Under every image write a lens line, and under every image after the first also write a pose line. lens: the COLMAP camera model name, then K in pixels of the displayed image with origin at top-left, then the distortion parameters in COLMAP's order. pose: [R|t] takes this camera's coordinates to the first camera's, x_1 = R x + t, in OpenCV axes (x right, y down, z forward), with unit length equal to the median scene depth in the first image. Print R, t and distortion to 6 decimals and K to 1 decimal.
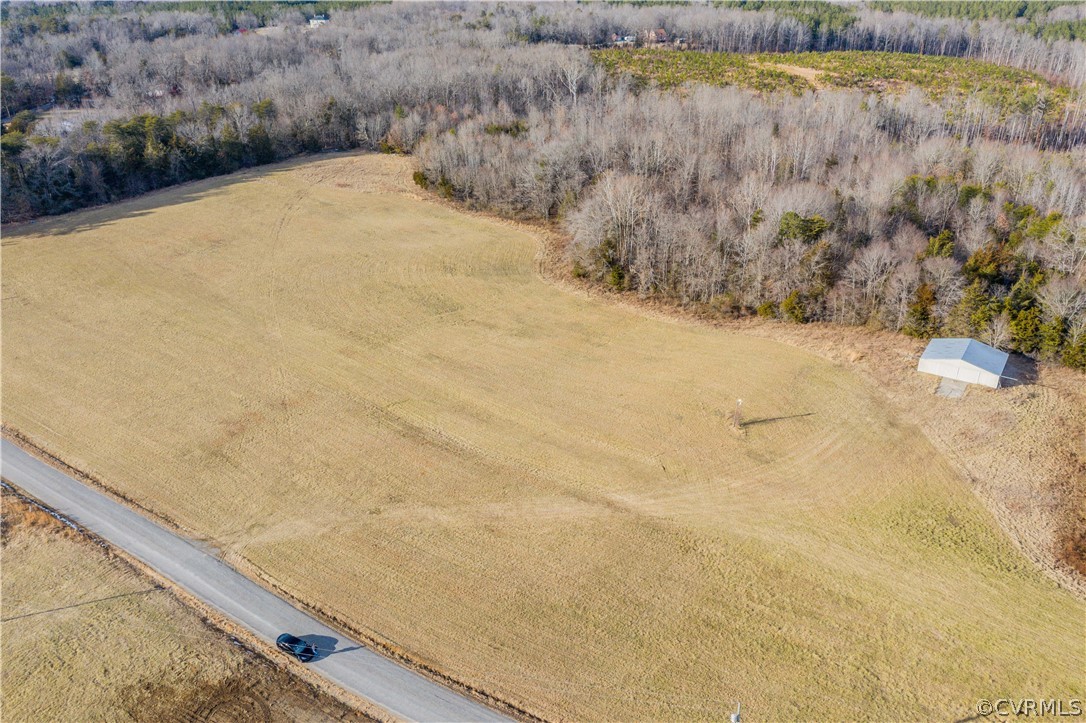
lens RADIAL K [[868.1, 0, 544.5], [0, 868.1, 363.6], [0, 0, 1]] dist [0.004788, 0.010861]
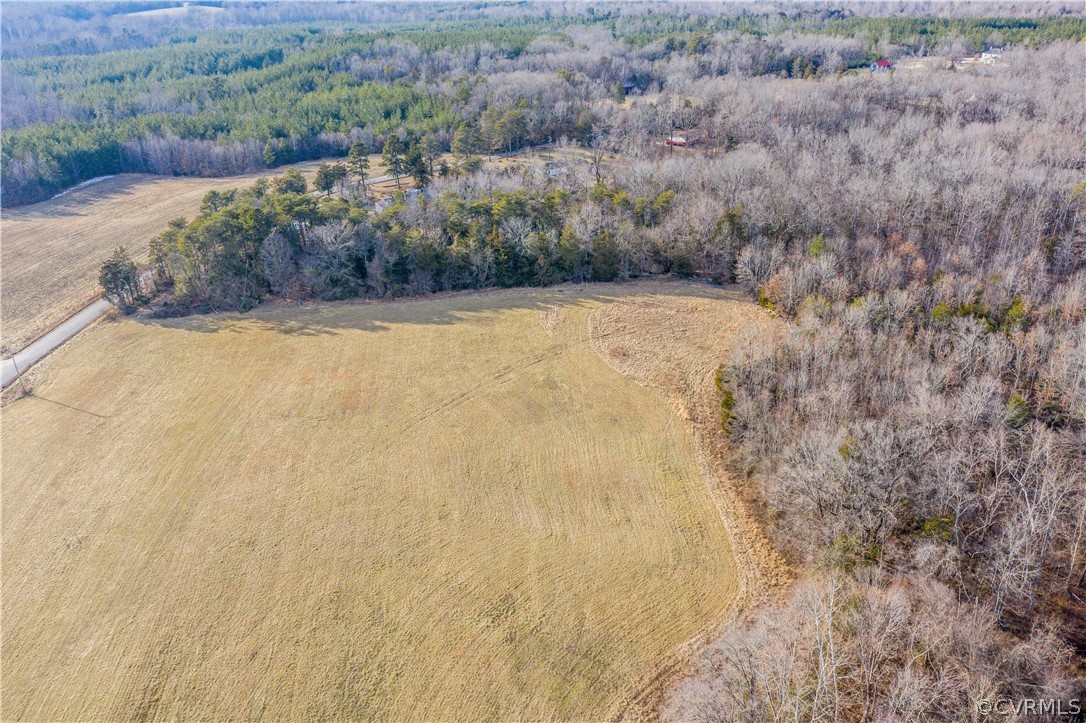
lens RADIAL K [[868.1, 0, 548.3], [0, 868.1, 361.6], [0, 0, 1]] dist [0.004788, 0.010861]
pose [[0.688820, 0.309313, -0.655631, 0.195471], [-0.307892, 0.943606, 0.121695, -0.282875], [0.656299, 0.118038, 0.745210, 0.479361]]
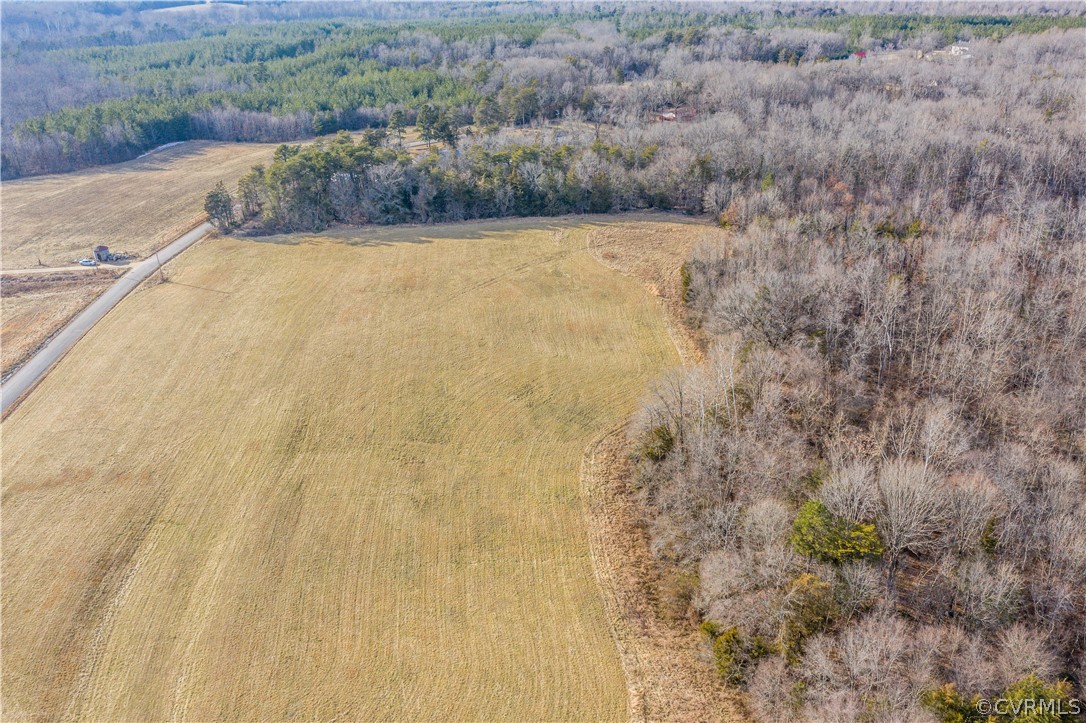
lens RADIAL K [[868.1, 0, 546.7], [0, 868.1, 365.0], [0, 0, 1]] dist [0.004788, 0.010861]
pose [[0.680896, 0.316603, -0.660412, 0.381650], [-0.314600, 0.940739, 0.126634, -0.205183], [0.661368, 0.121541, 0.740149, 0.318670]]
